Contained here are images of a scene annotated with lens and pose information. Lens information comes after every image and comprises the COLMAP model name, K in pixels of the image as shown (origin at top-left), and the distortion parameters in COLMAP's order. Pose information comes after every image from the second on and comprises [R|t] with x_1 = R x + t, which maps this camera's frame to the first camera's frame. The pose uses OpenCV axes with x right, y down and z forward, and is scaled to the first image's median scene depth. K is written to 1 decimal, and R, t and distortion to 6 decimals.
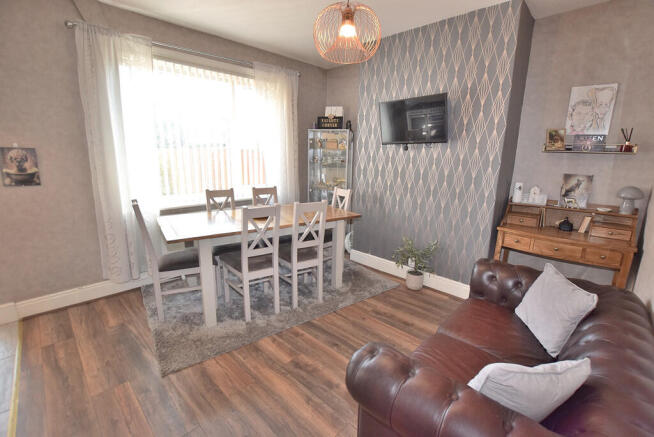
lens RADIAL K [[284.2, 0, 327.0], [0, 284.2, 218.5], [0, 0, 1]] dist [-0.003164, -0.000319]
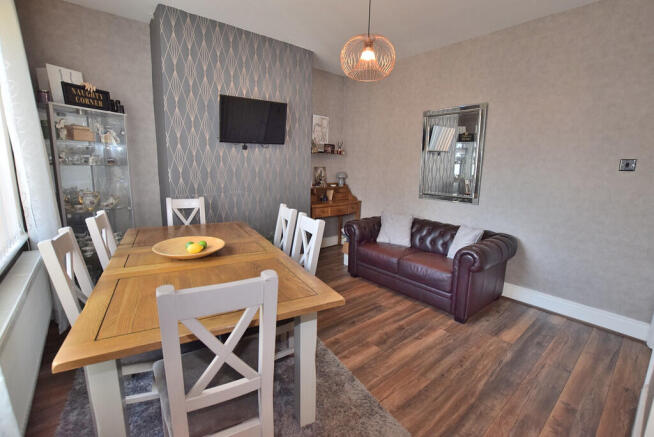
lens RADIAL K [[294.9, 0, 327.0], [0, 294.9, 218.5], [0, 0, 1]] dist [-0.001279, -0.000255]
pose [[0.126666, -0.203063, 0.970938, -0.981063], [0.204084, 0.963217, 0.174823, -0.171086], [-0.970724, 0.176009, 0.163449, 0.788219]]
